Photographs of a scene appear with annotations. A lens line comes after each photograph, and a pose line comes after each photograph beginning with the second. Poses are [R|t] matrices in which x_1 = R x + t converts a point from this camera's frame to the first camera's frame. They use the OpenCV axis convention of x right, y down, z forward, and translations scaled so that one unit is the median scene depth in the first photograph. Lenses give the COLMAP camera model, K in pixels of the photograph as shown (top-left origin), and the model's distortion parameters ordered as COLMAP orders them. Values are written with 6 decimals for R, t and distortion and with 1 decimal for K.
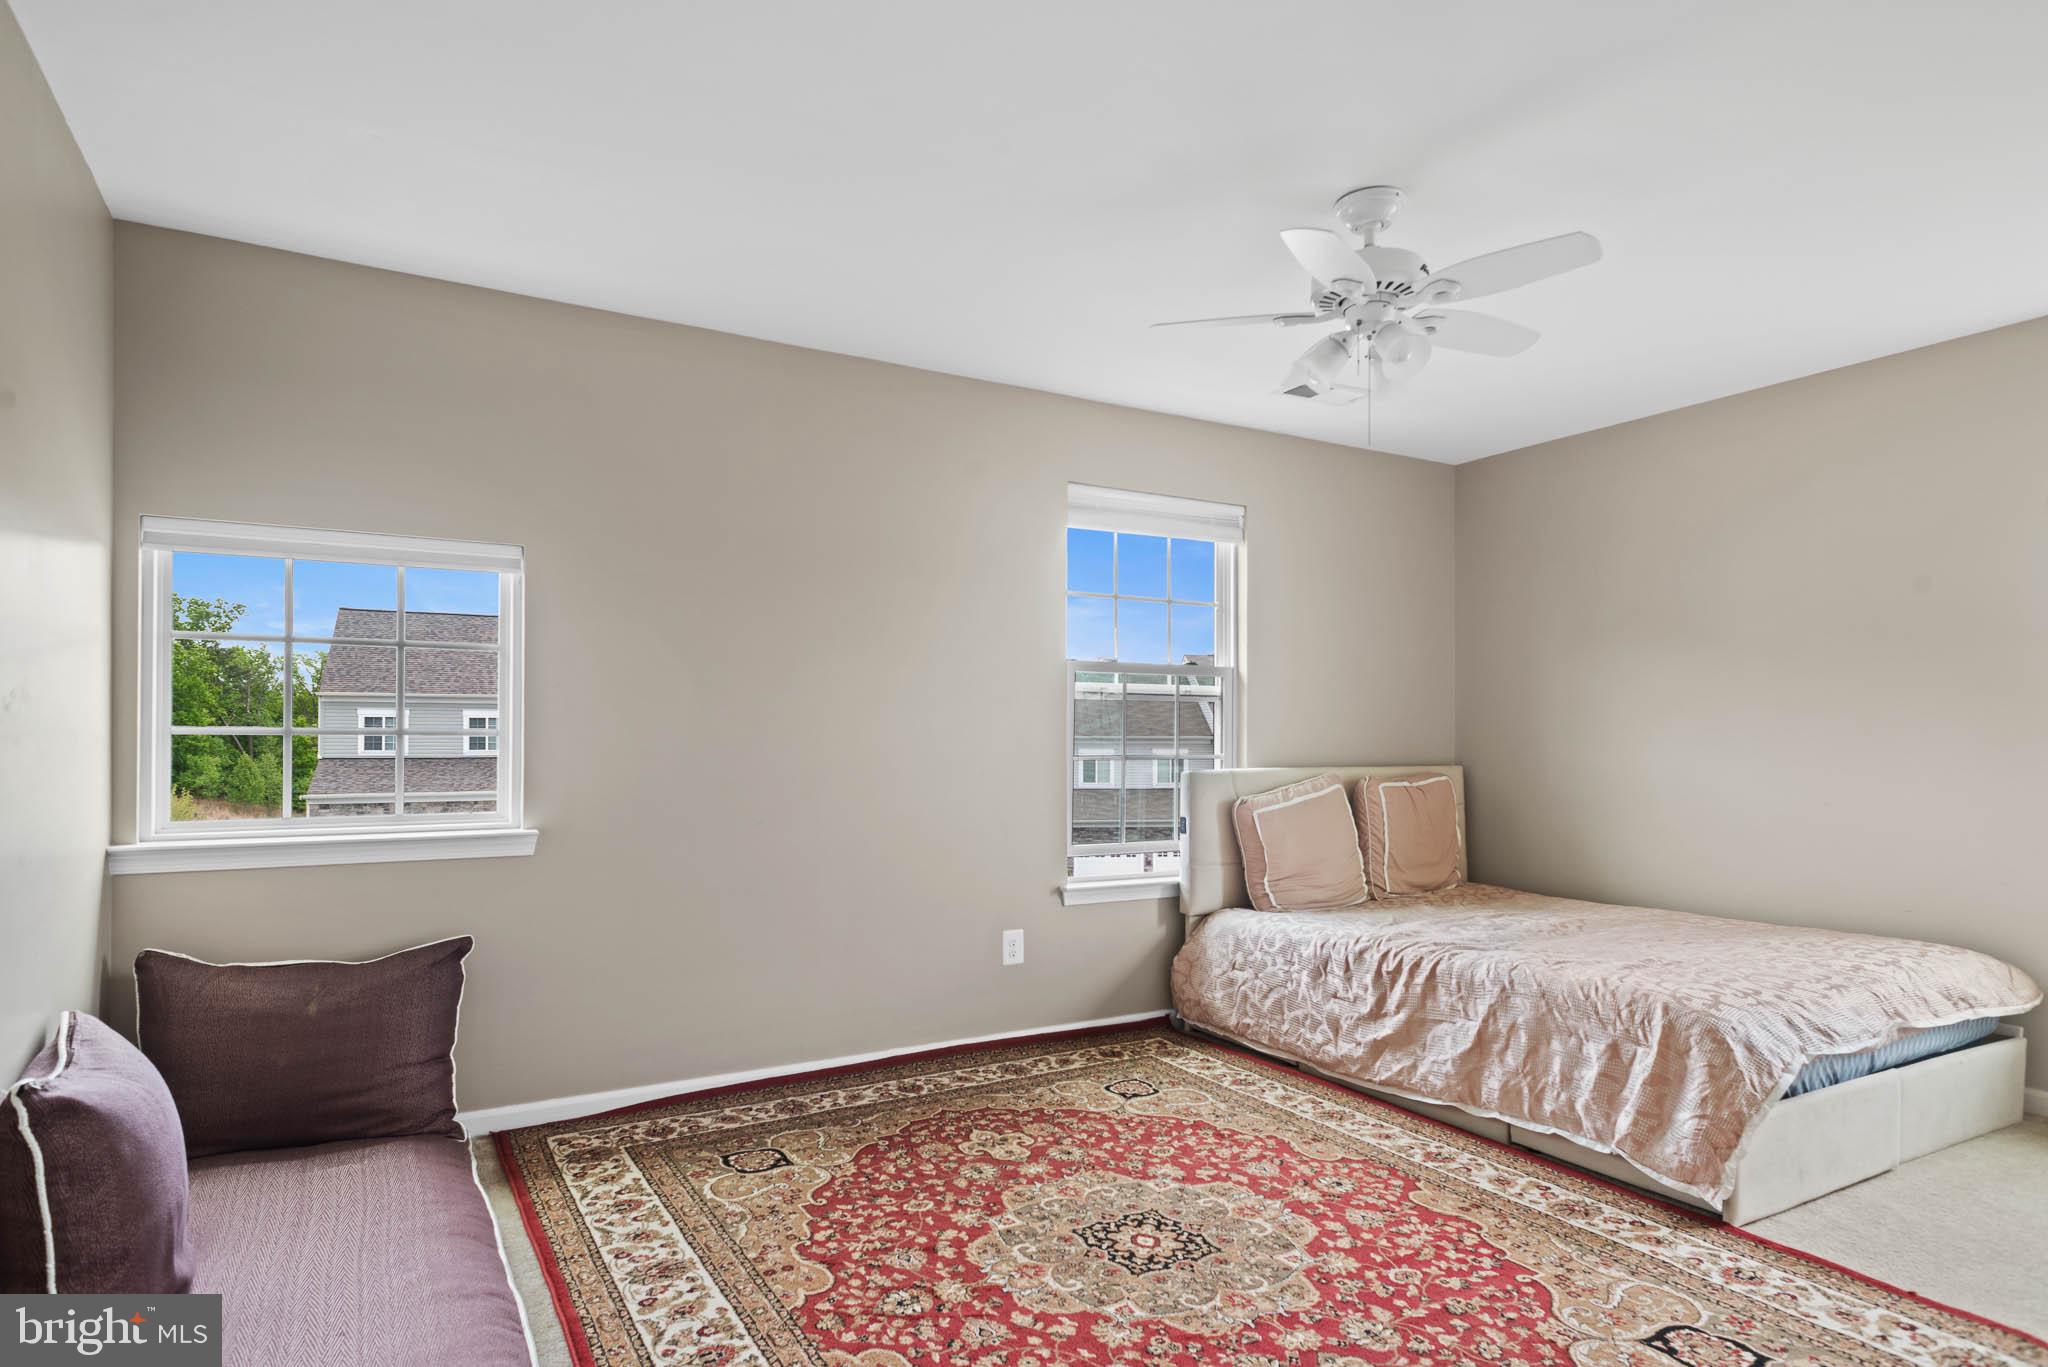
lens RADIAL K [[1145.8, 0, 1032.4], [0, 1145.8, 740.8], [0, 0, 1]] dist [0.018078, -0.012398]
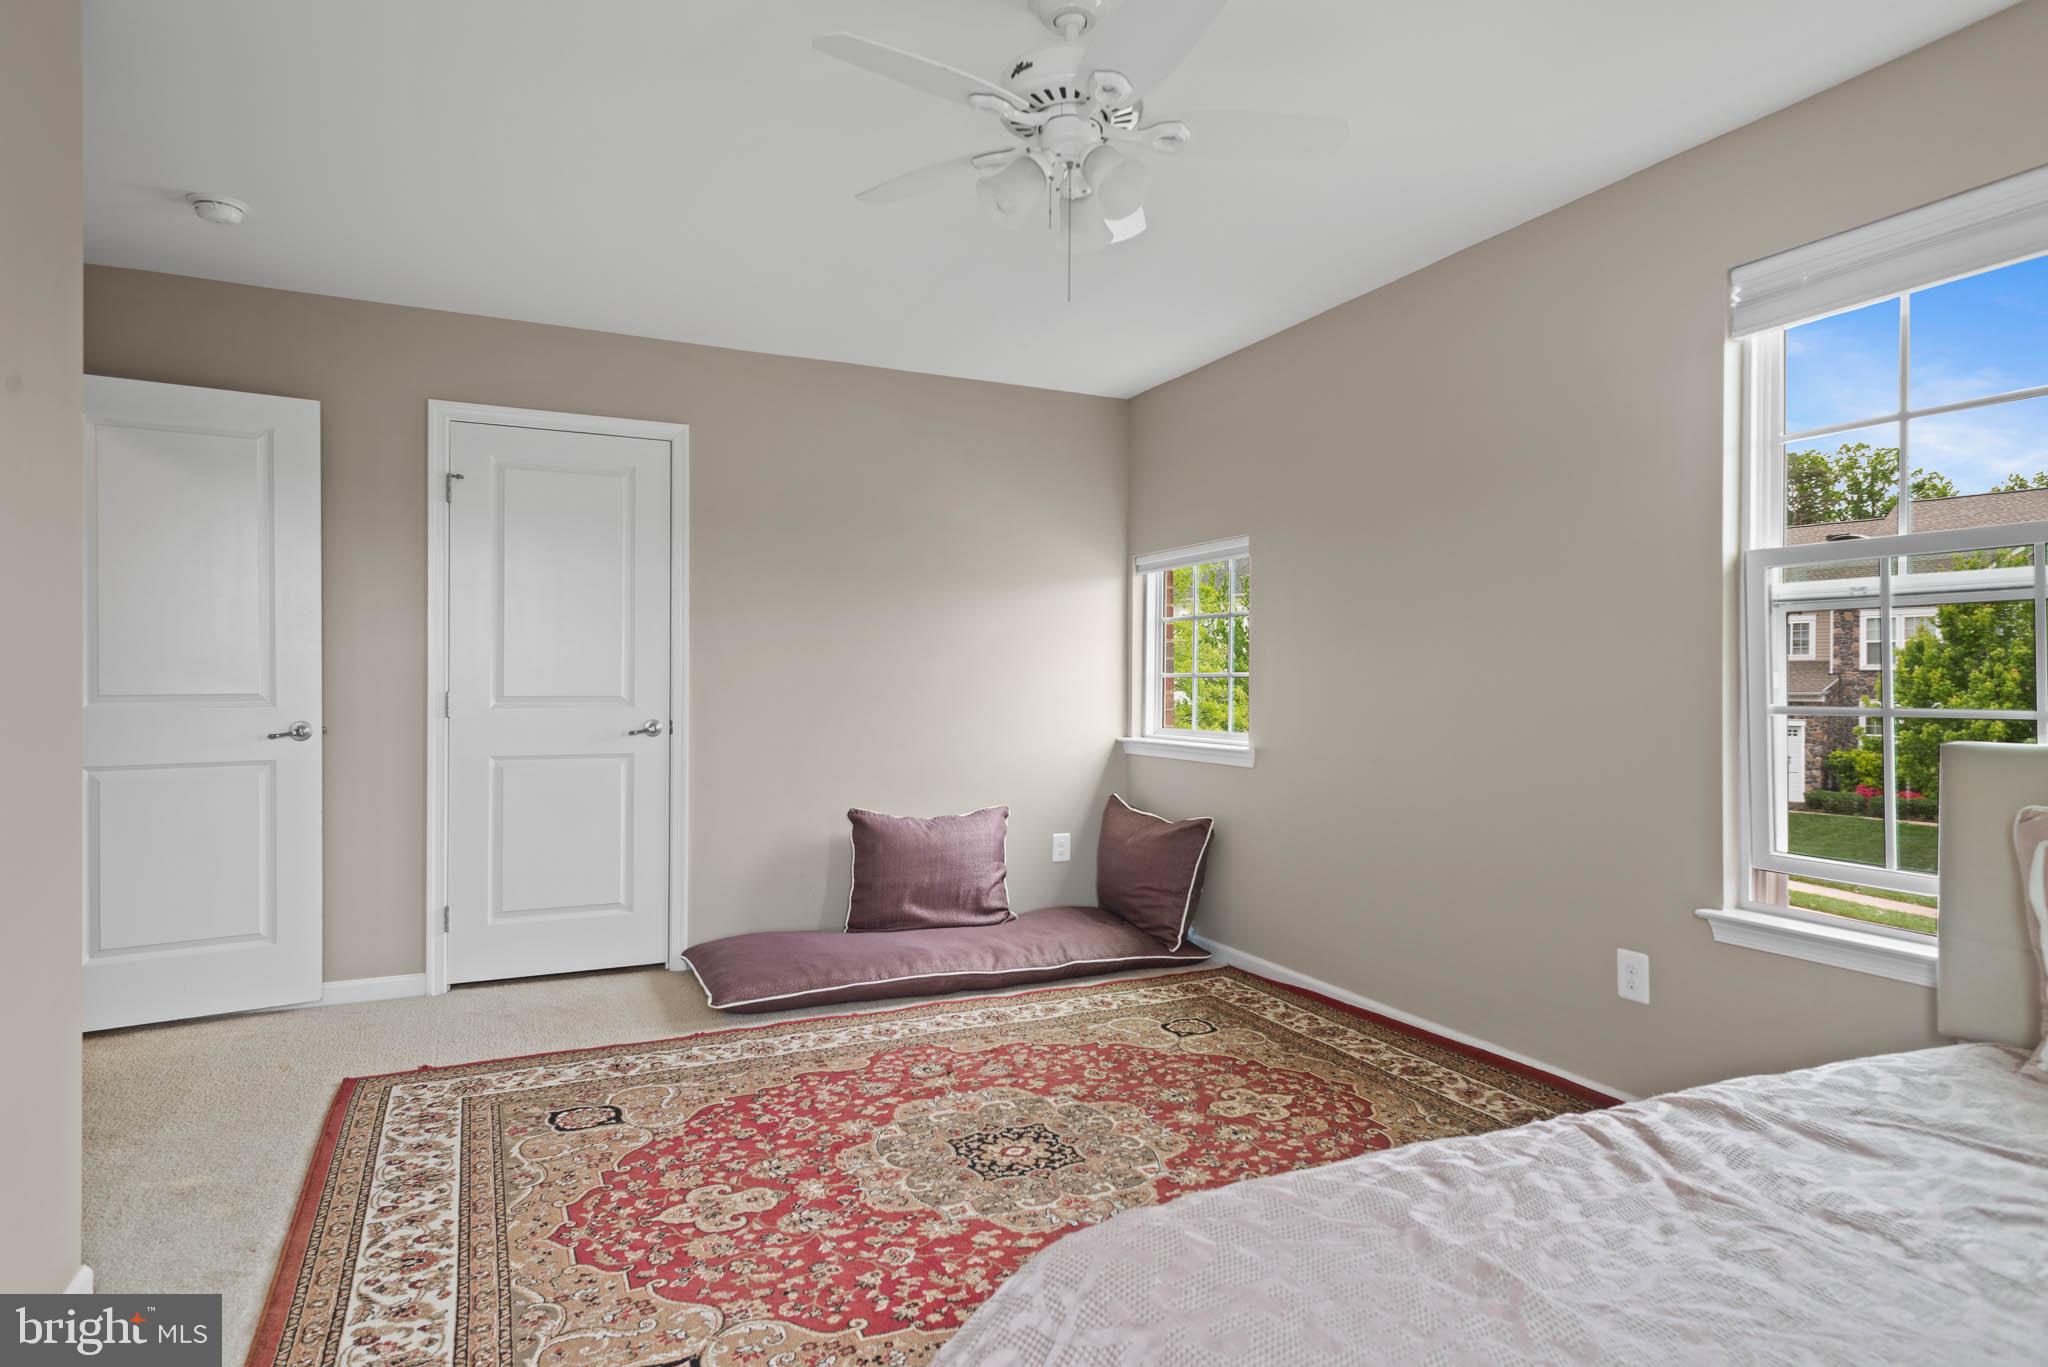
lens RADIAL K [[1145.8, 0, 1024.2], [0, 1145.8, 676.9], [0, 0, 1]] dist [0.018078, -0.012398]
pose [[-0.098942, -0.005002, -0.995081, 1.003098], [-0.005832, 0.999973, -0.004447, 0.003185], [0.995076, 0.005364, -0.098969, 0.967389]]
